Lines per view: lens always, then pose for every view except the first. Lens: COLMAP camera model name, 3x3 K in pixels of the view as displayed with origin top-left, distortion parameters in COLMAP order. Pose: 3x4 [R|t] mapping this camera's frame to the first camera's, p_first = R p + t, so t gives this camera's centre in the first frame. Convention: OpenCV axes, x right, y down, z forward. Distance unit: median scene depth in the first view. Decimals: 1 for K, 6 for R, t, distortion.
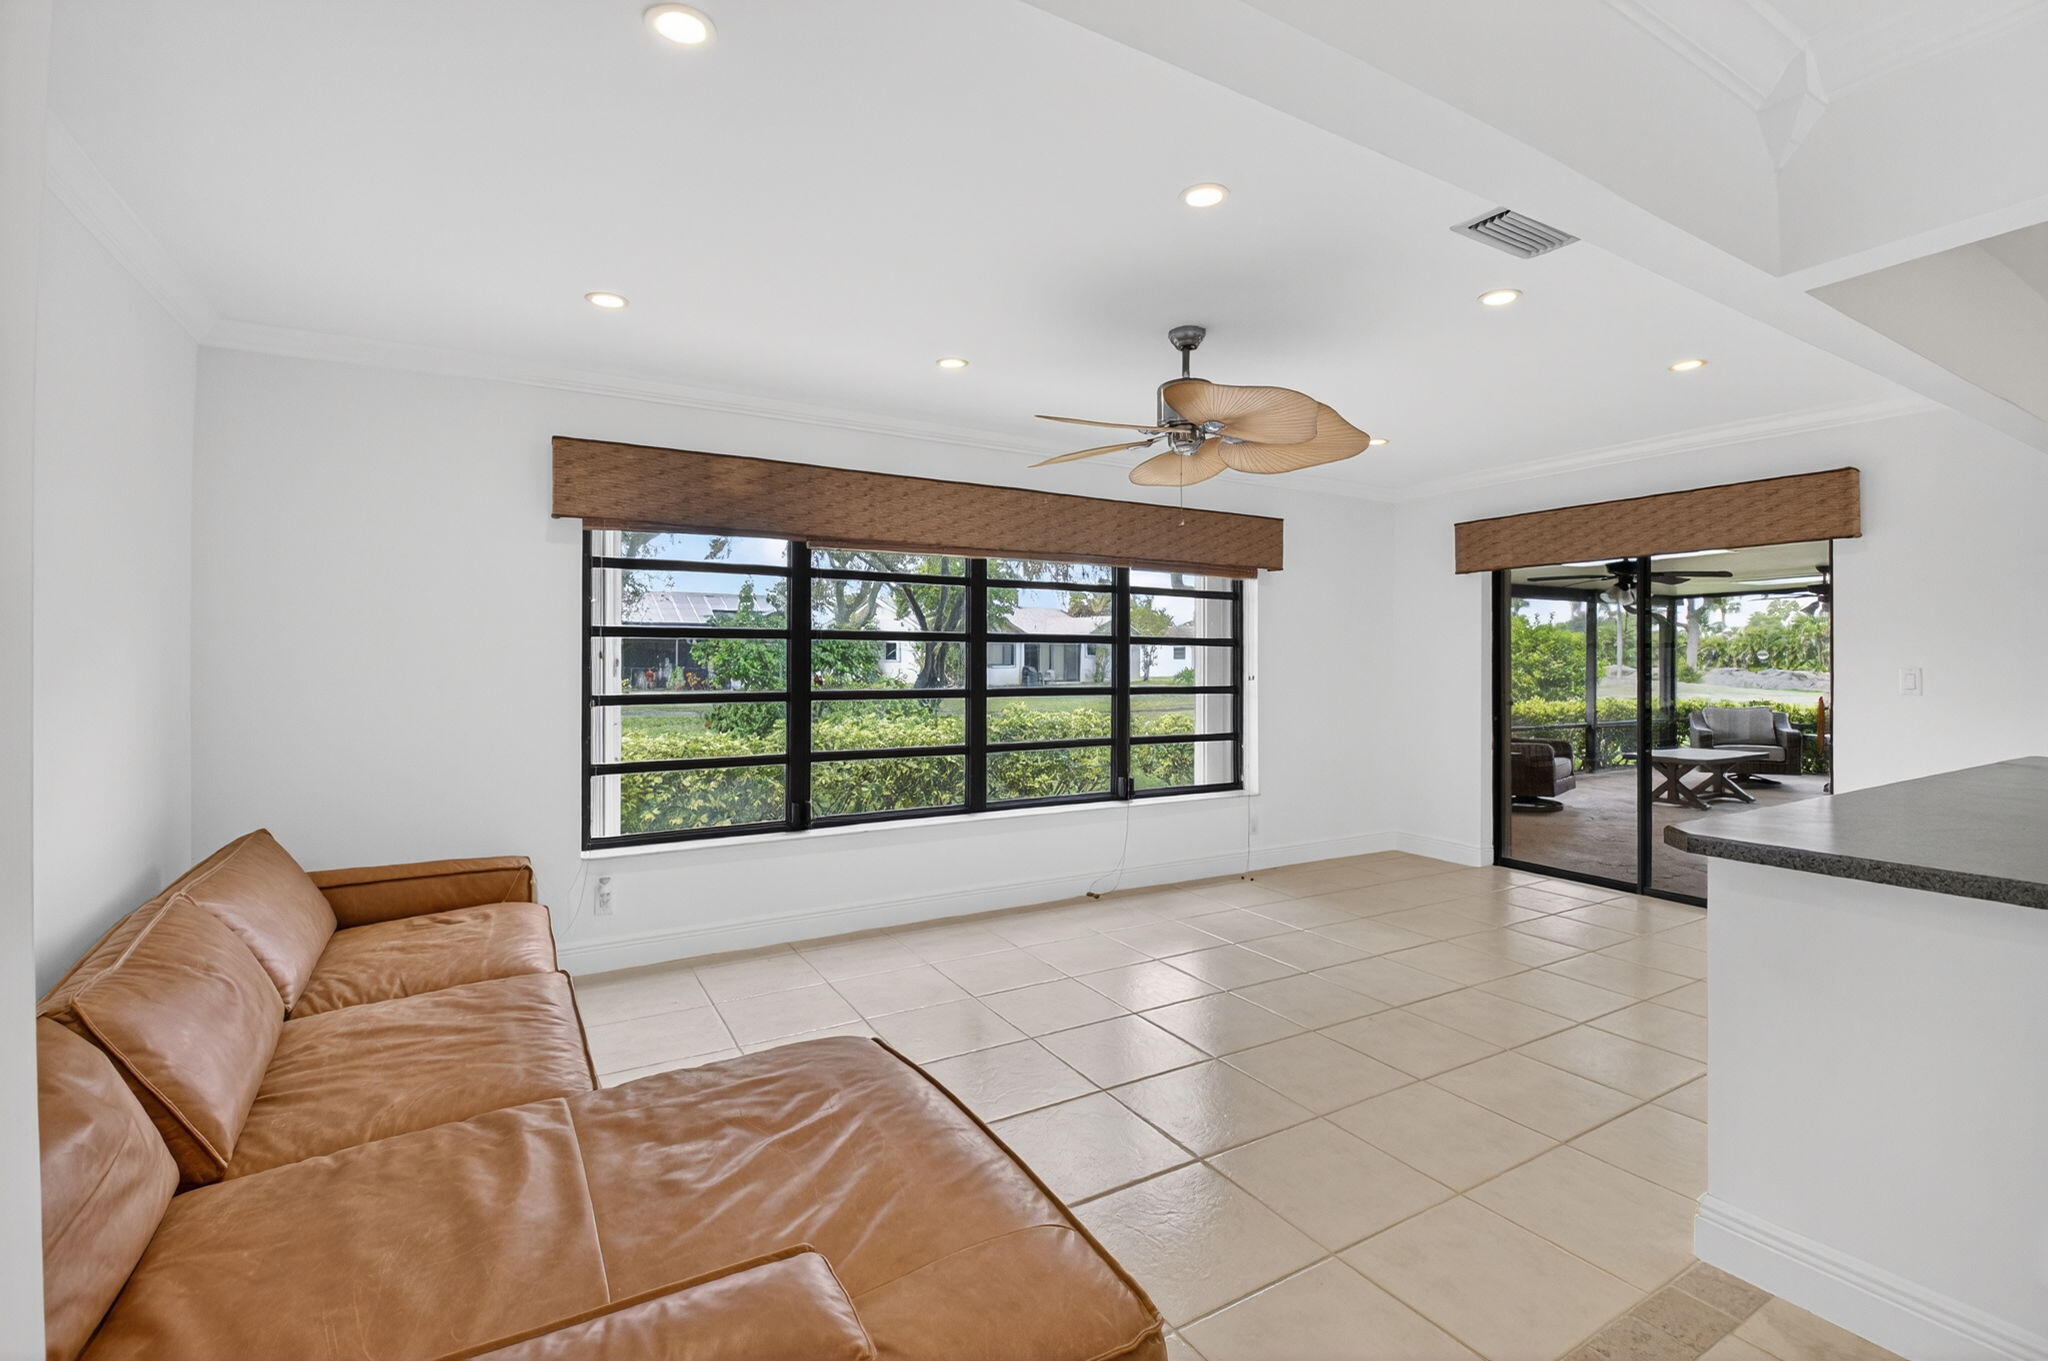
lens RADIAL K [[907.6, 0, 1036.7], [0, 907.6, 660.4], [0, 0, 1]] dist [0.015458, -0.031756]
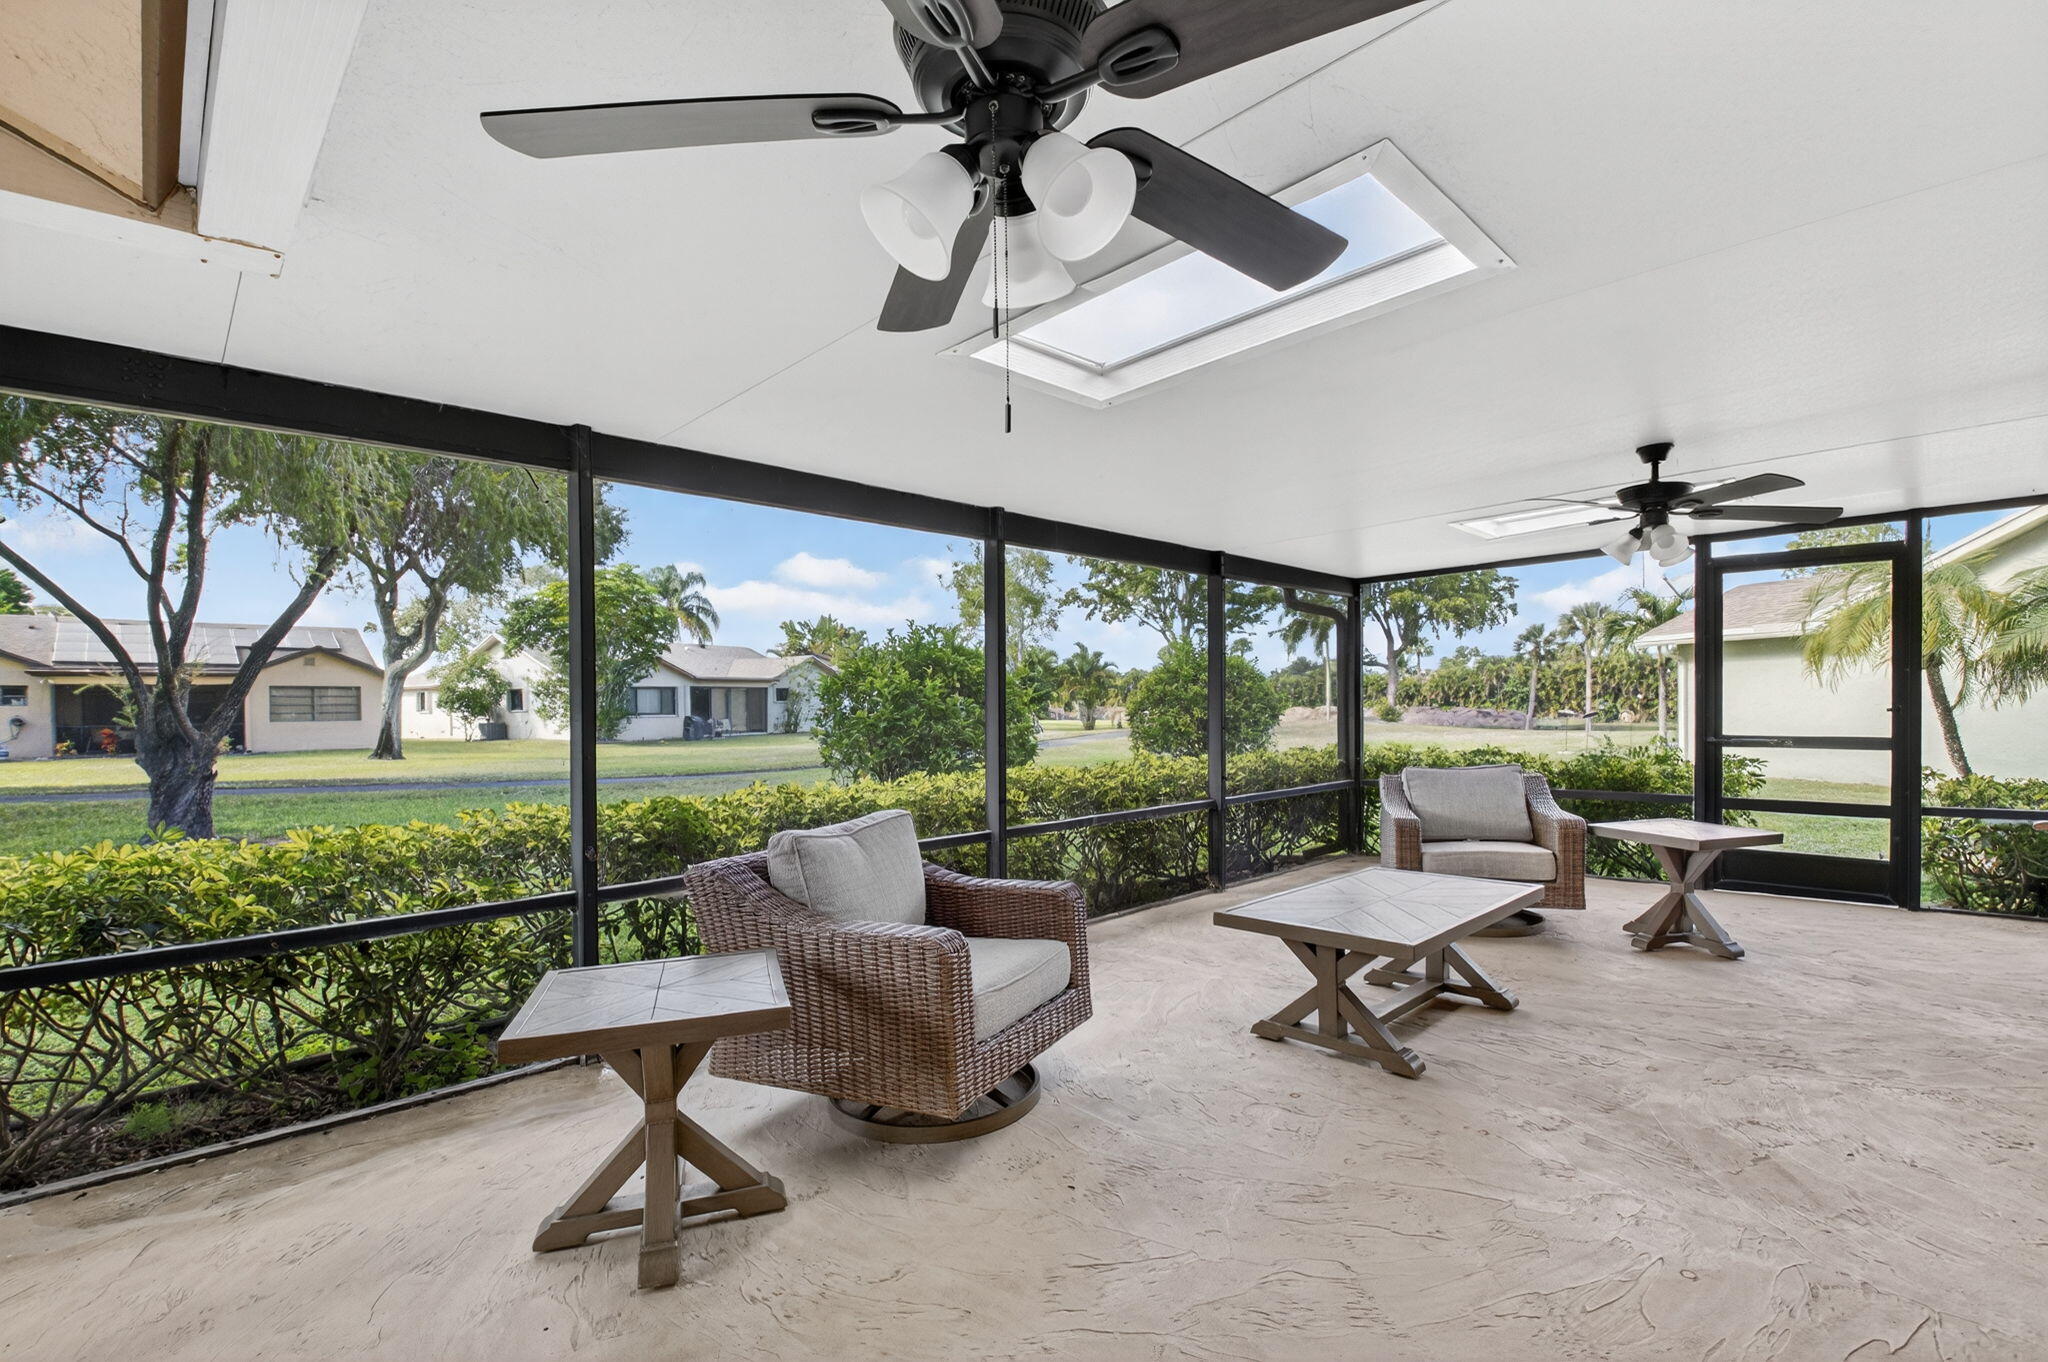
lens RADIAL K [[921.3, 0, 1029.1], [0, 921.3, 710.8], [0, 0, 1]] dist [0.018693, -0.032593]
pose [[0.968957, -0.014581, 0.246800, 0.278461], [0.013866, 0.999893, 0.004637, 0.009422], [-0.246841, -0.001071, 0.969055, 0.377251]]
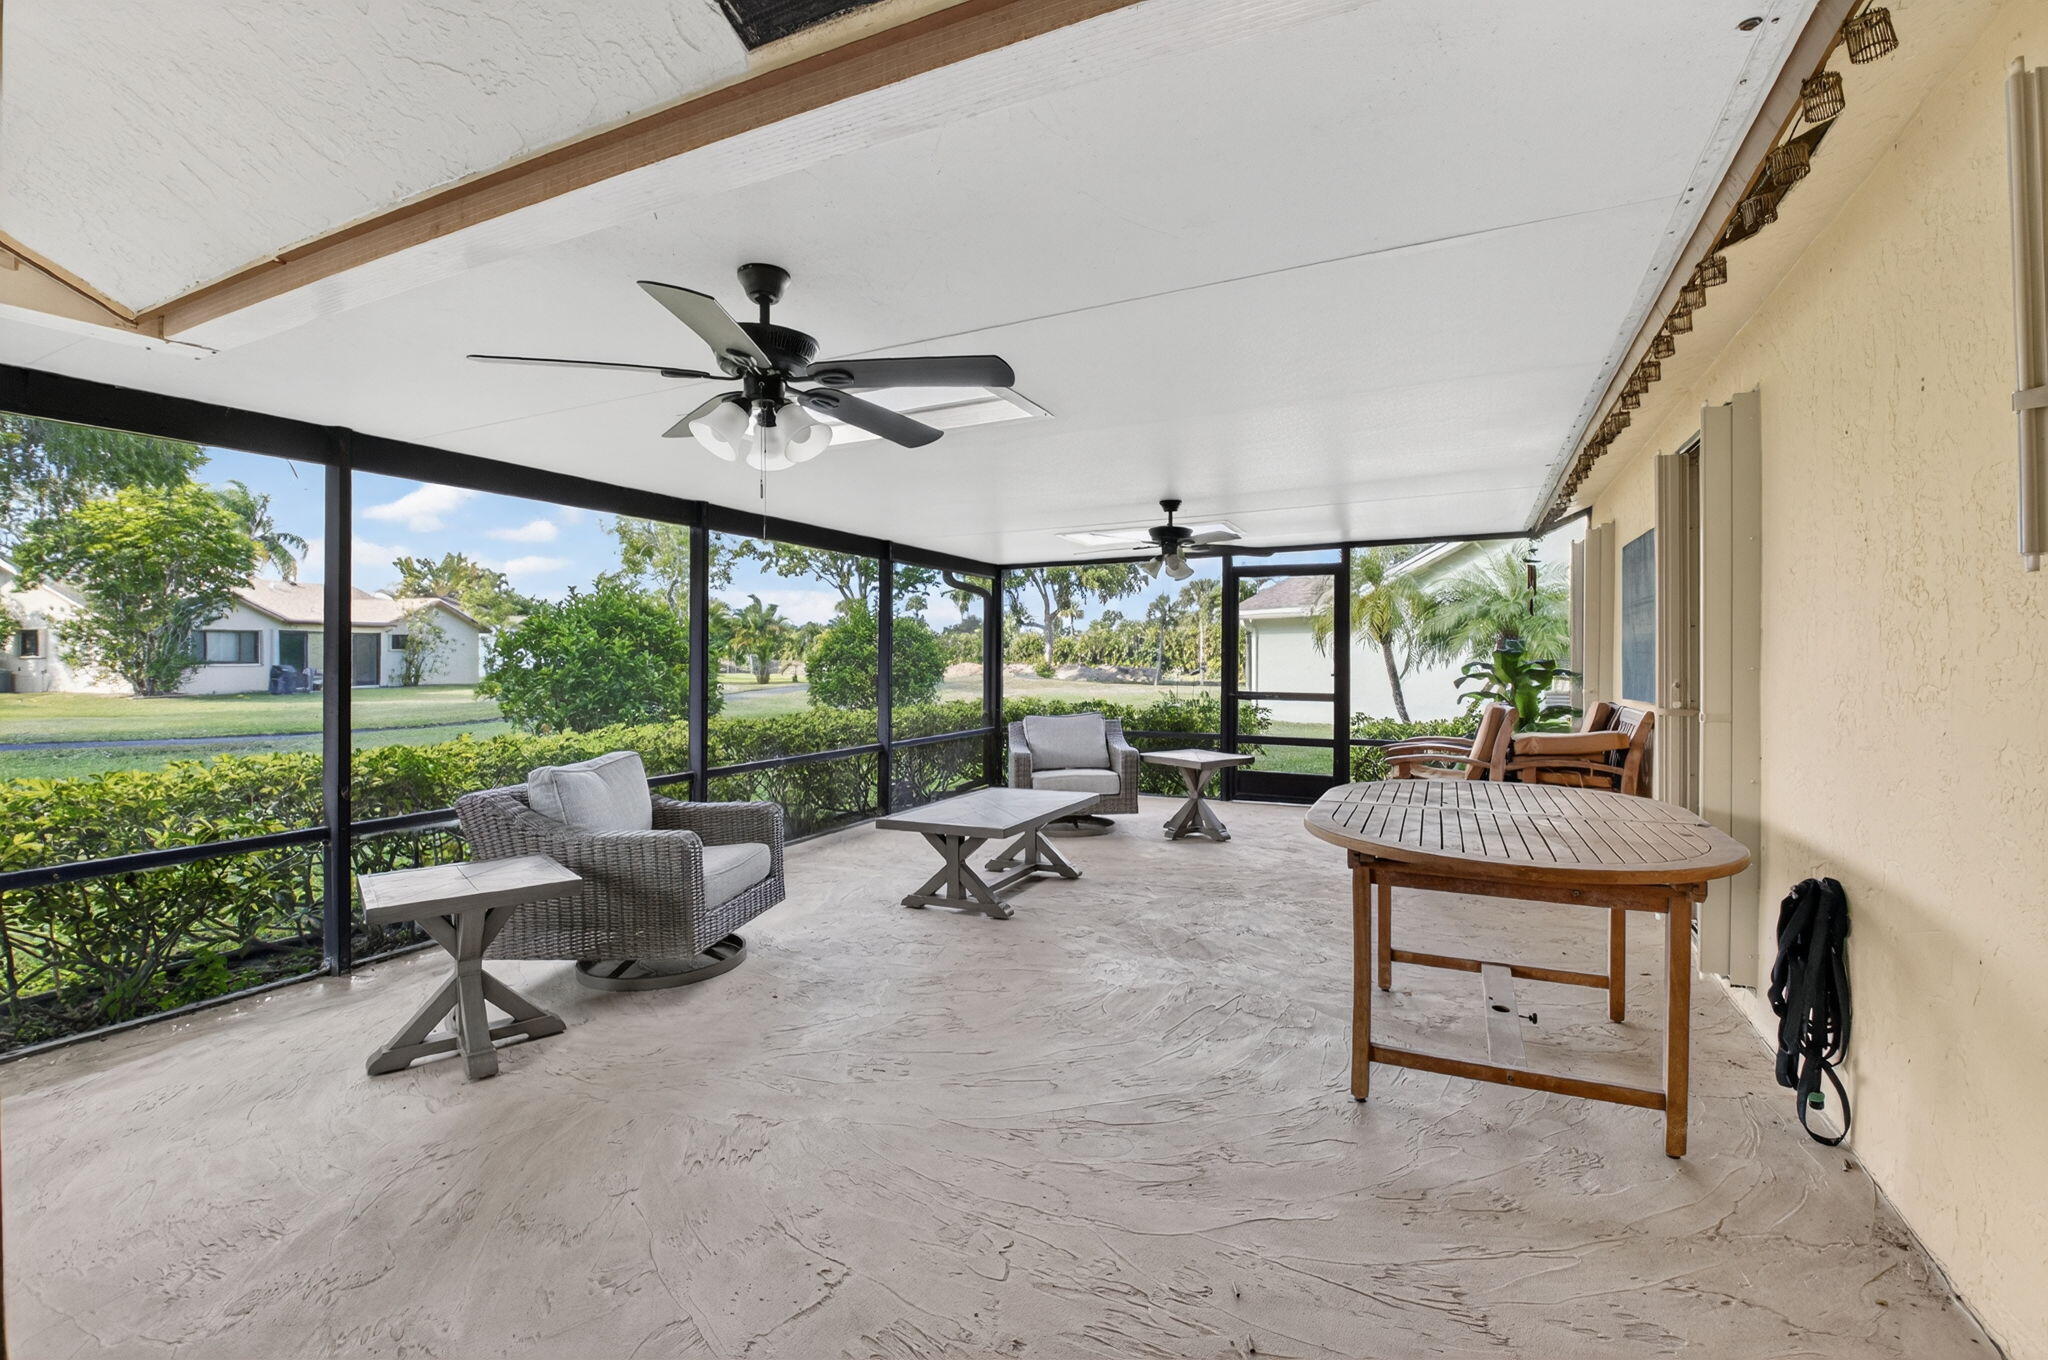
lens RADIAL K [[907.6, 0, 1036.7], [0, 907.6, 659.9], [0, 0, 1]] dist [0.015458, -0.031756]
pose [[0.820728, -0.001258, 0.571317, 0.246456], [0.000450, 0.999999, 0.001555, 0.005655], [-0.571319, -0.001019, 0.820728, 0.302219]]
